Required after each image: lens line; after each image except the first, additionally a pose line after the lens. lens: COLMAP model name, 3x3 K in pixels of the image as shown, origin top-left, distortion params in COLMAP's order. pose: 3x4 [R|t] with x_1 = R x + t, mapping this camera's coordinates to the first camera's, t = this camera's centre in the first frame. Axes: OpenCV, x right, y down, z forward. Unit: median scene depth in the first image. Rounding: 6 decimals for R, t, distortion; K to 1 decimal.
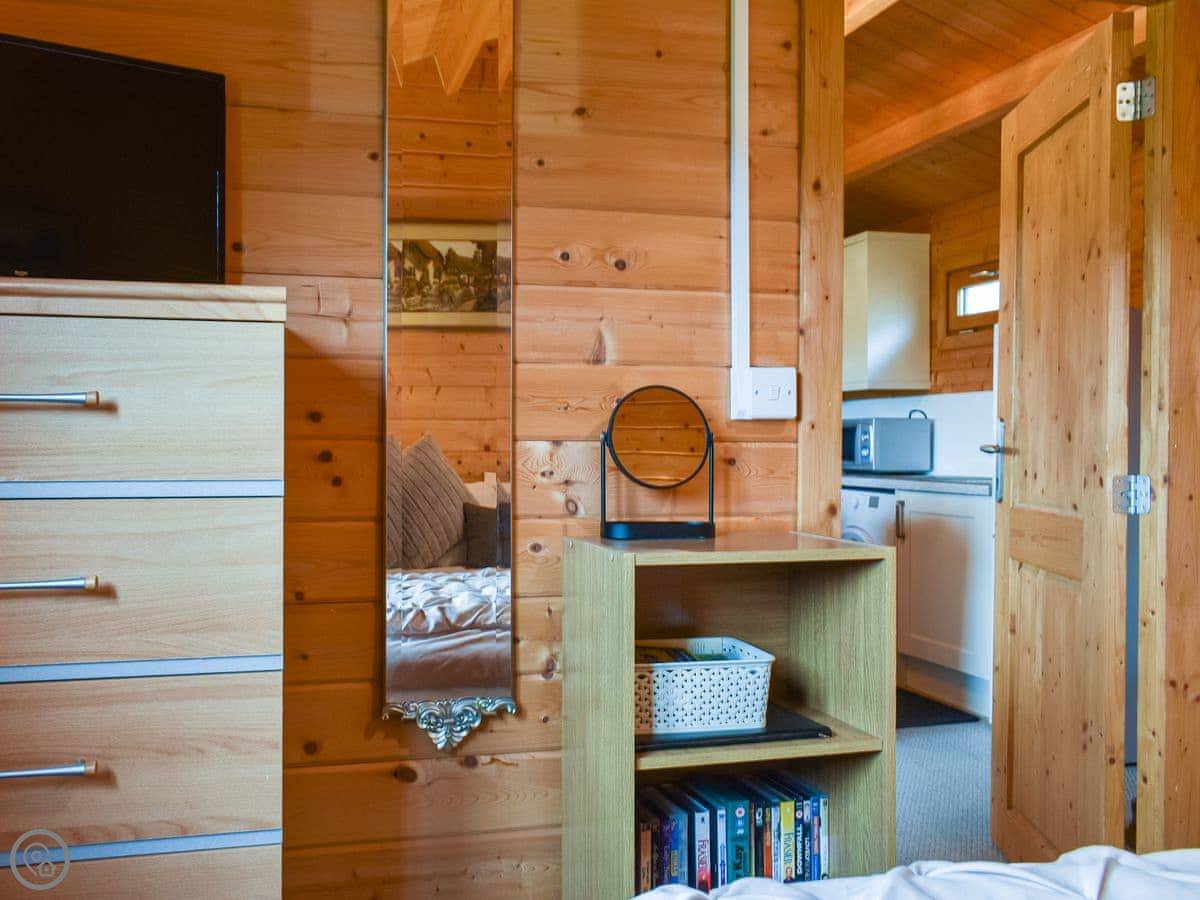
lens RADIAL K [[1022.5, 0, 516.3], [0, 1022.5, 444.8], [0, 0, 1]] dist [-0.014508, -0.000239]
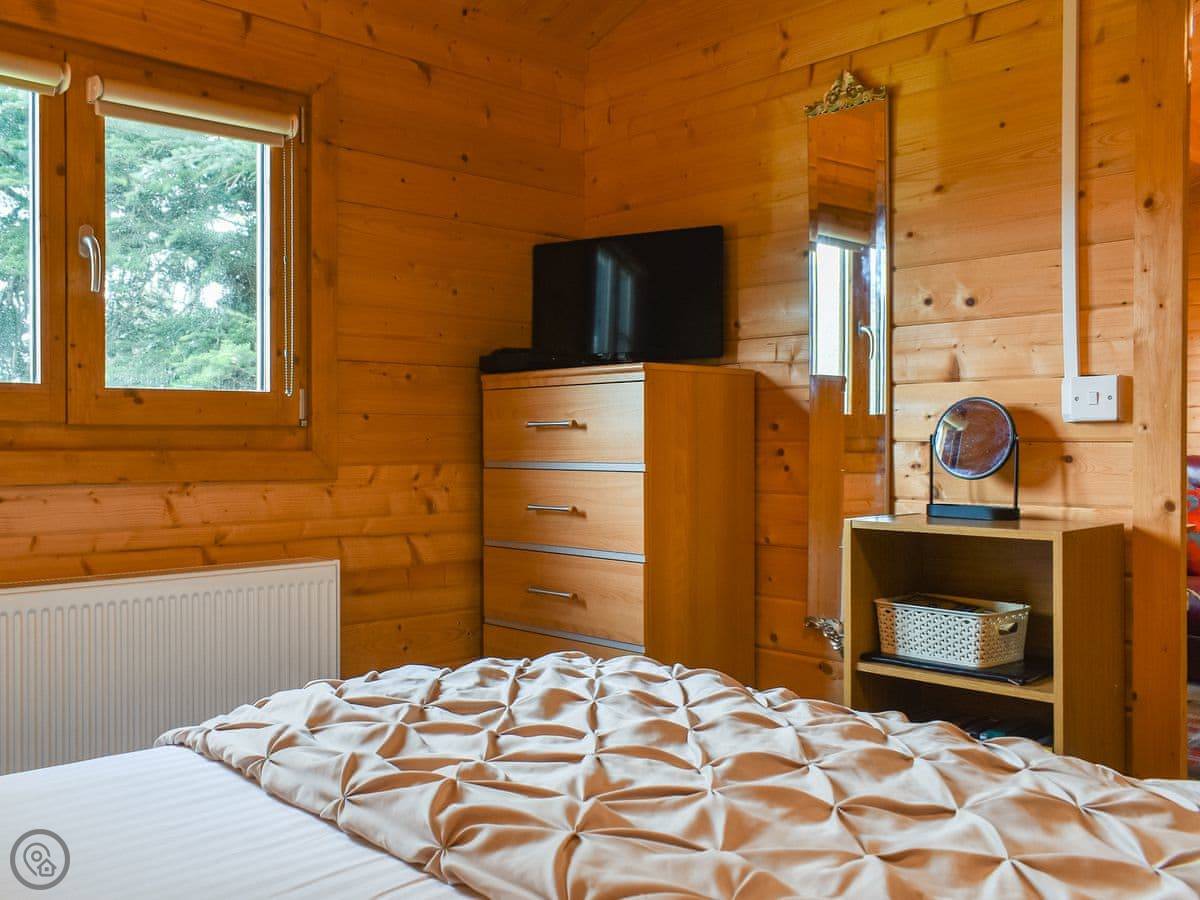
lens RADIAL K [[1083.7, 0, 600.3], [0, 1083.7, 451.4], [0, 0, 1]] dist [-0.063879, -0.007804]
pose [[0.504673, 0.002354, -0.863308, 0.969632], [0.000484, 0.999995, 0.003010, 0.004019], [0.863311, -0.001937, 0.504669, -0.061019]]
